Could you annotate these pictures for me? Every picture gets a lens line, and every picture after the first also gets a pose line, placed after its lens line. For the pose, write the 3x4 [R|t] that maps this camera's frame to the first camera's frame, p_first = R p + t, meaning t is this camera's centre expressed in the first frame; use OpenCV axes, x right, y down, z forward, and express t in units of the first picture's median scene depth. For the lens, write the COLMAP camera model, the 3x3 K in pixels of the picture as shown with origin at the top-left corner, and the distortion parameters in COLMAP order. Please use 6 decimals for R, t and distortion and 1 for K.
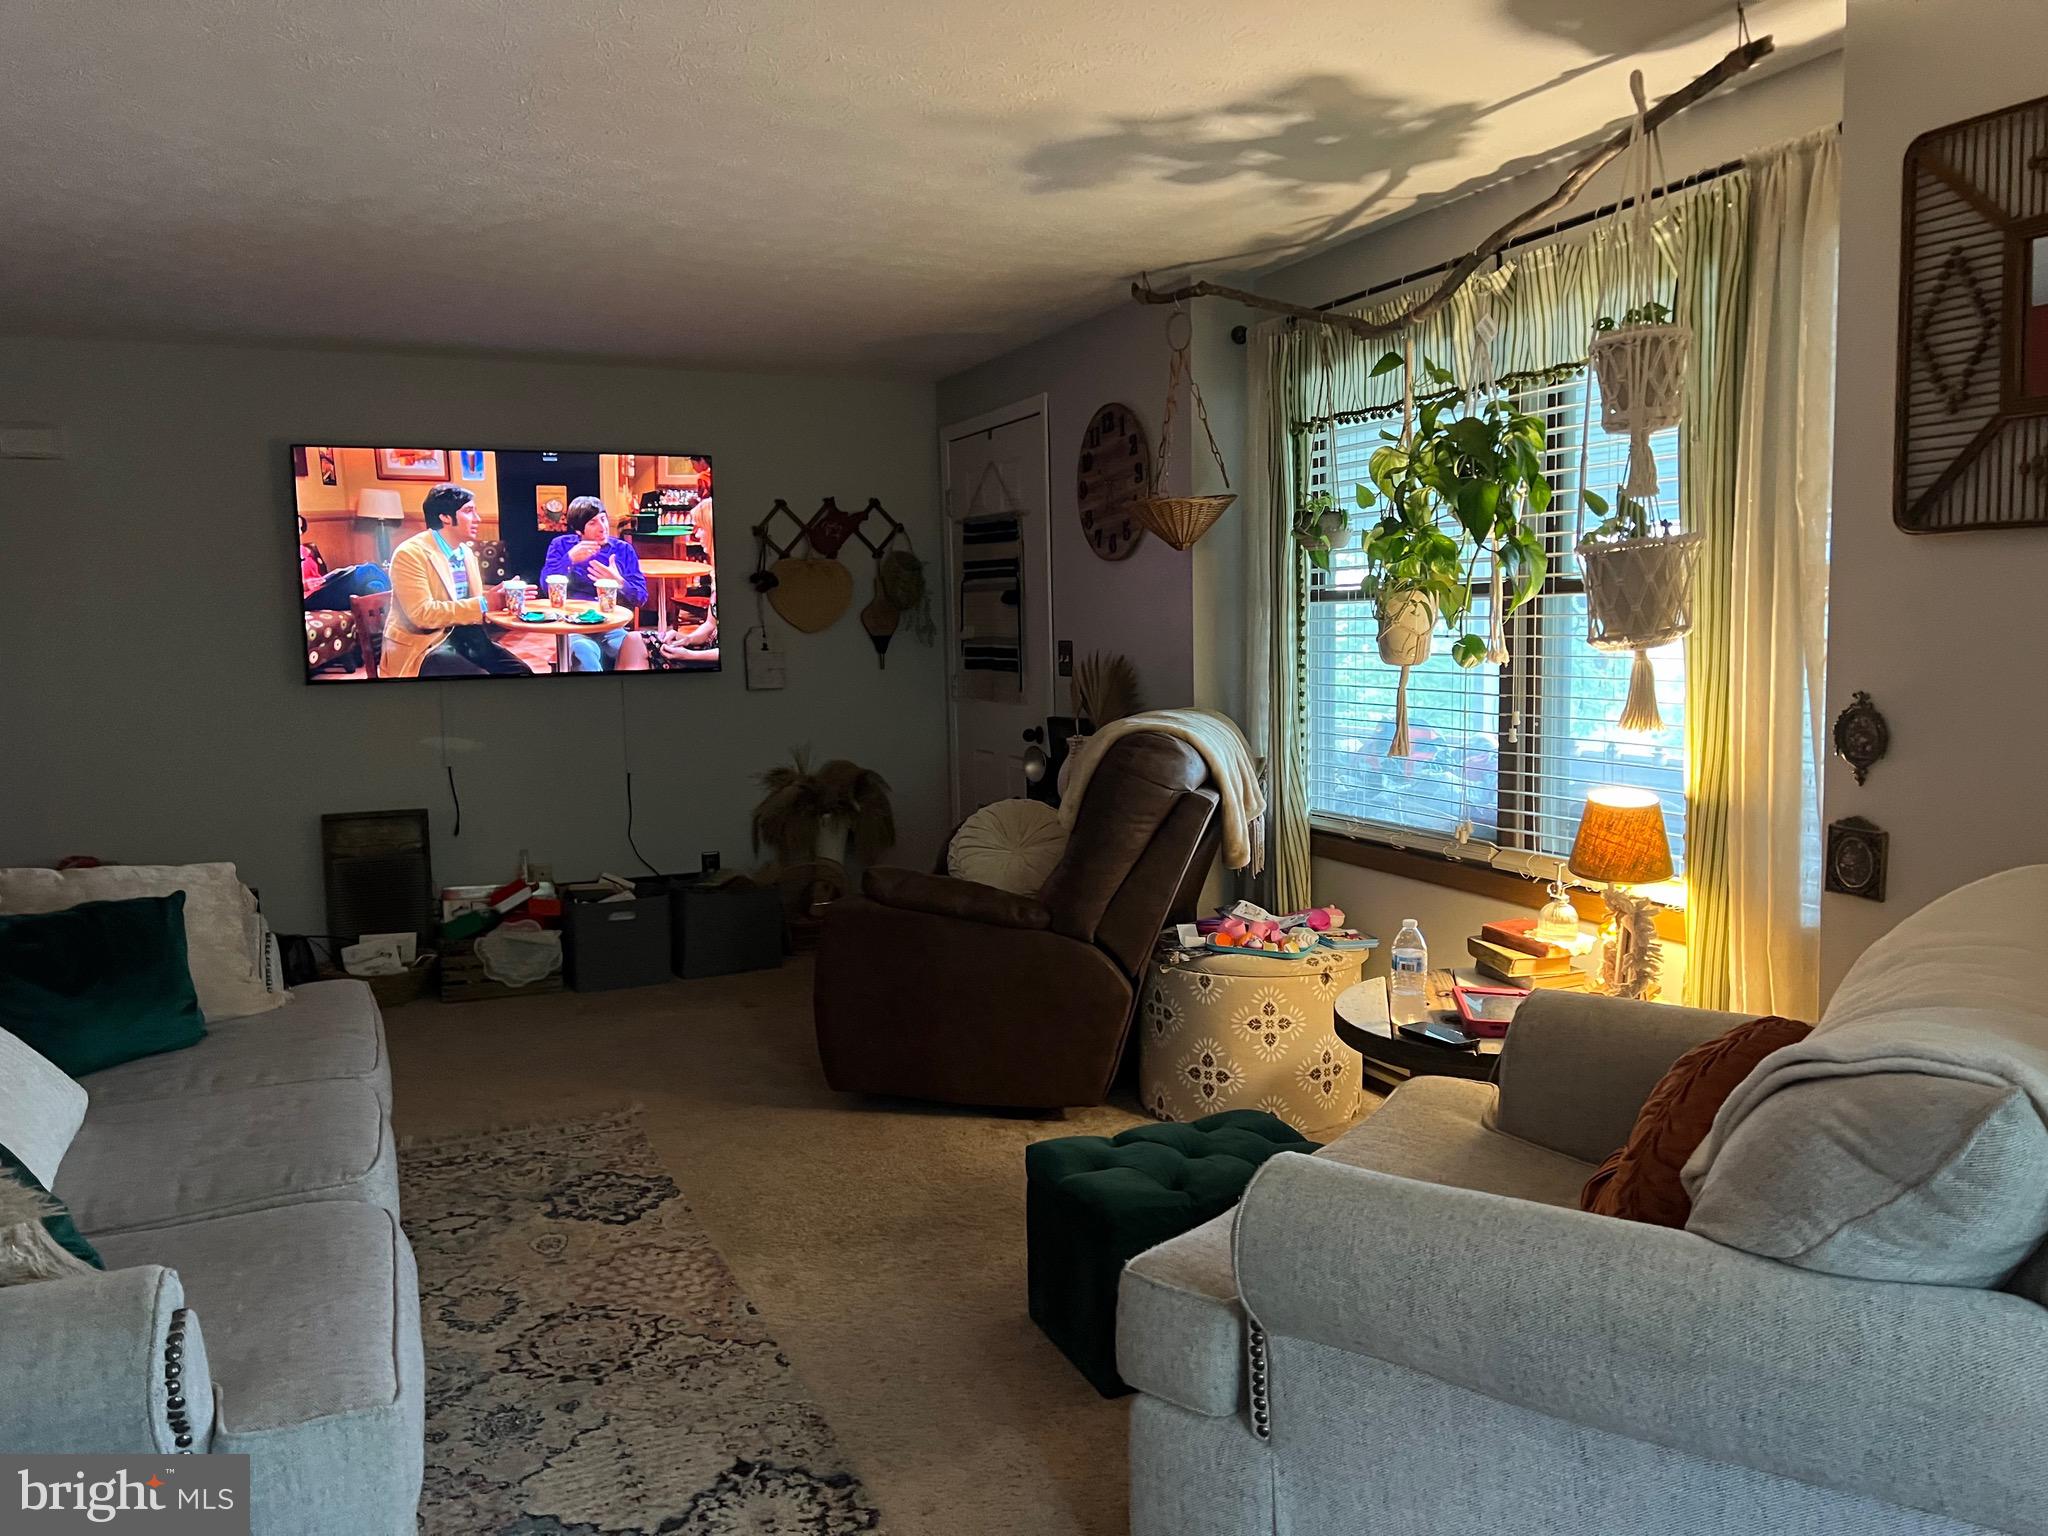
lens RADIAL K [[1536.5, 0, 1030.0], [0, 1536.5, 762.4], [0, 0, 1]] dist [0.054097, -0.055993]
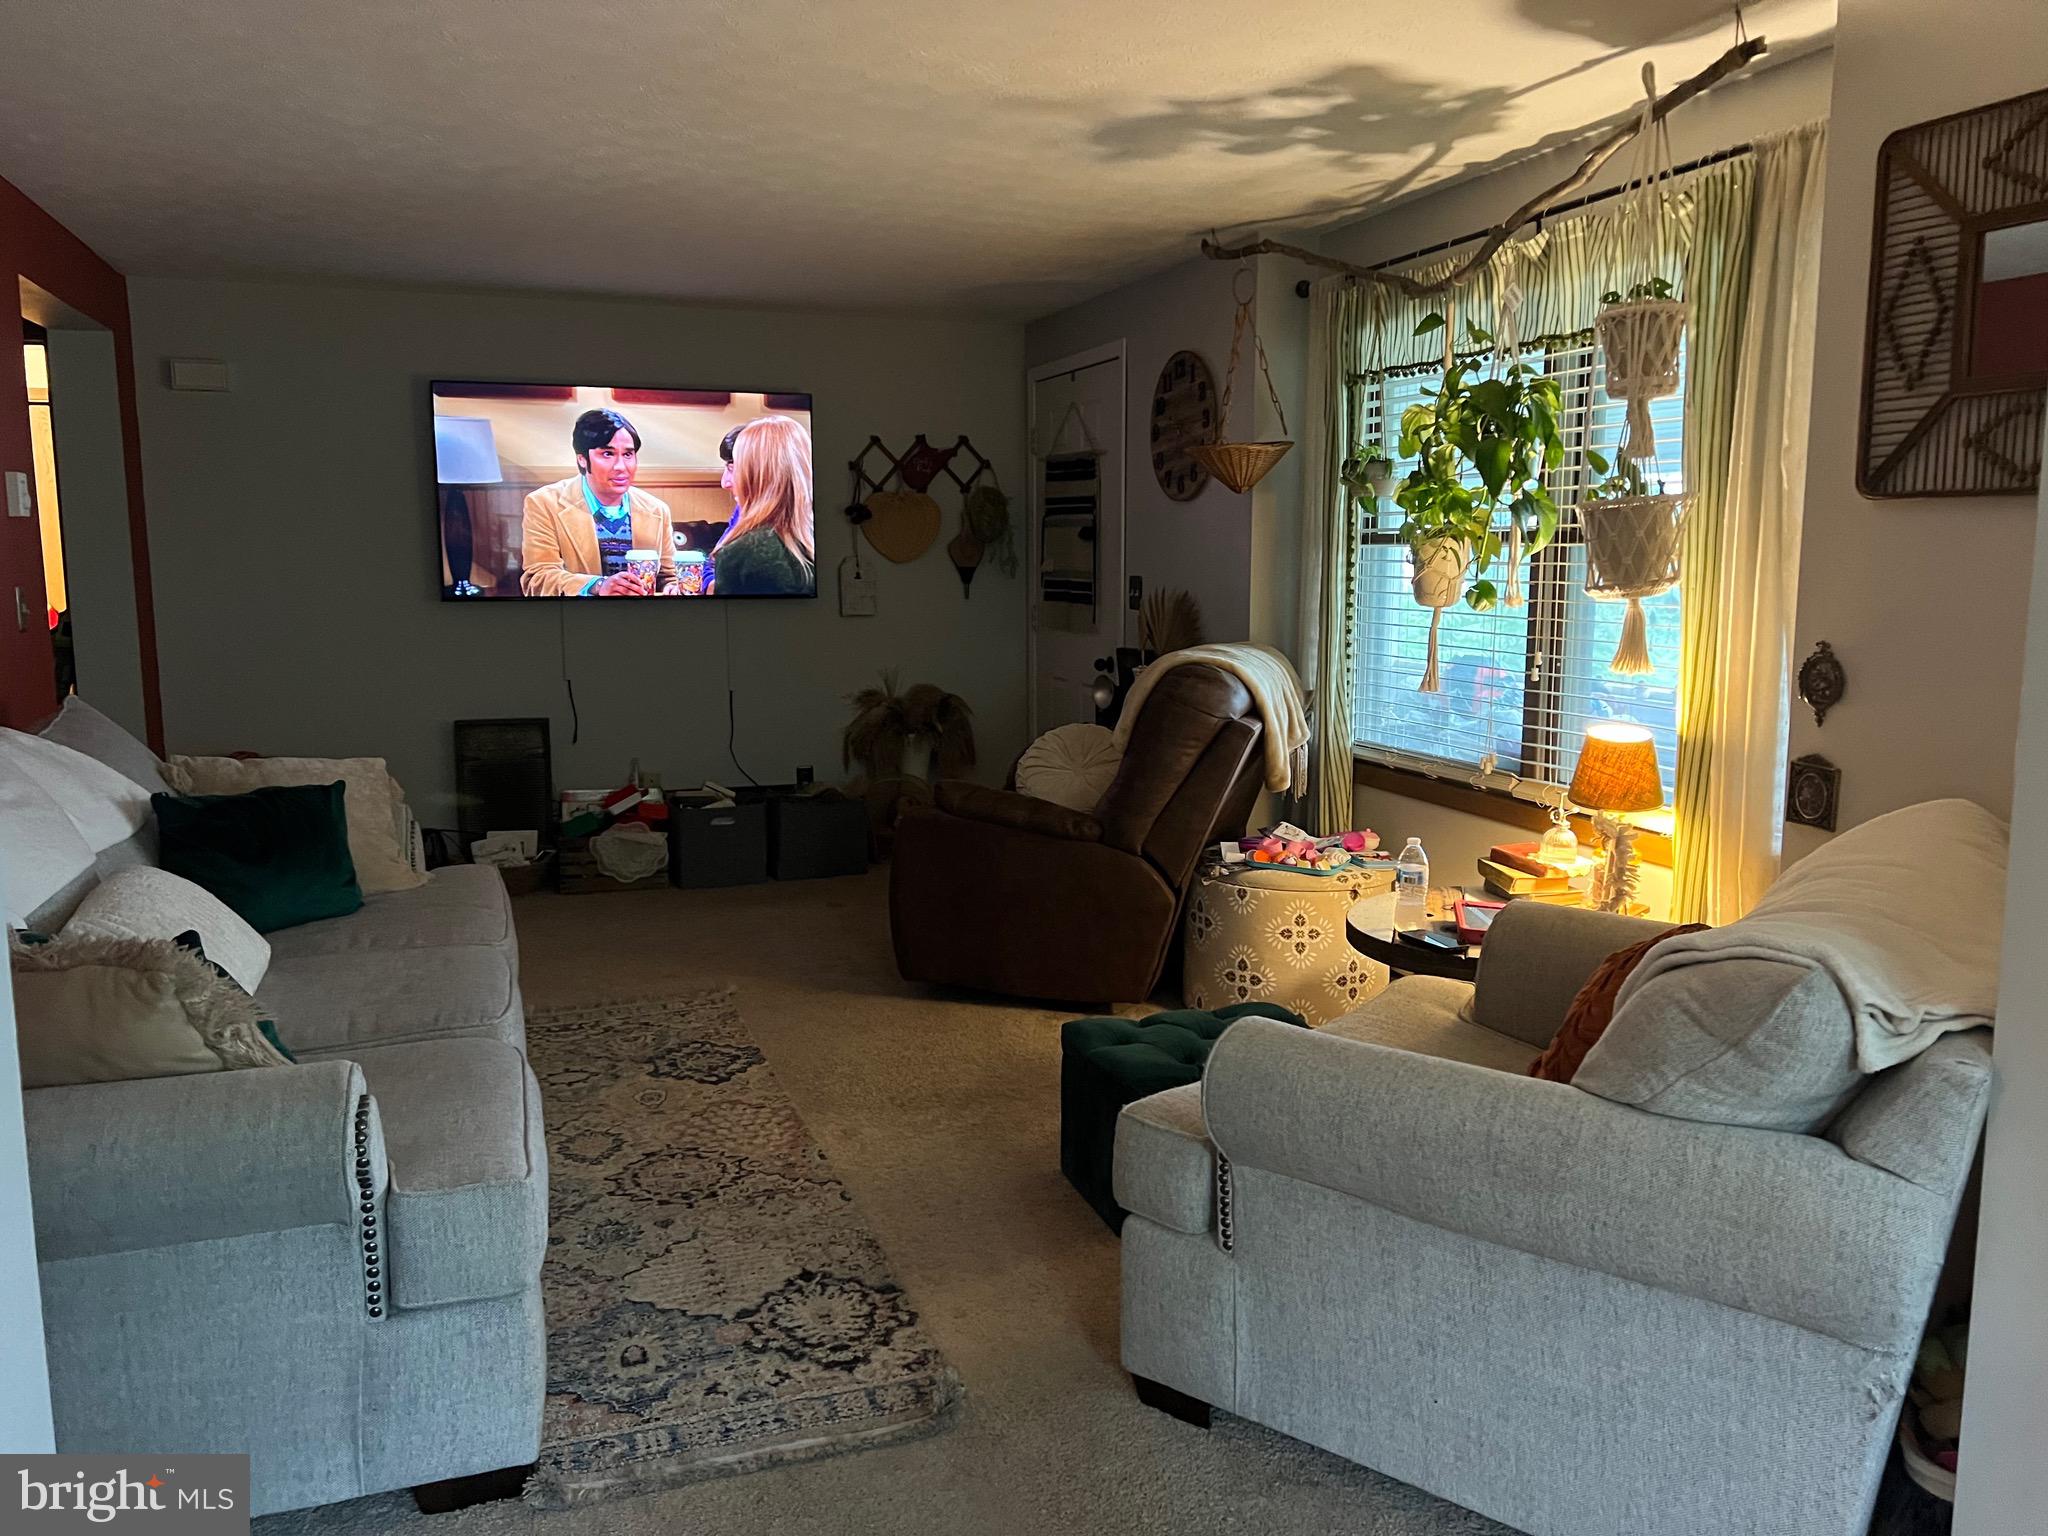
lens RADIAL K [[1524.1, 0, 1019.9], [0, 1524.1, 755.6], [0, 0, 1]] dist [0.058797, -0.065336]
pose [[0.997150, 0.028653, -0.069791, 0.034319], [-0.025668, 0.998733, 0.043294, 0.002165], [0.070943, -0.041379, 0.996622, -0.101772]]
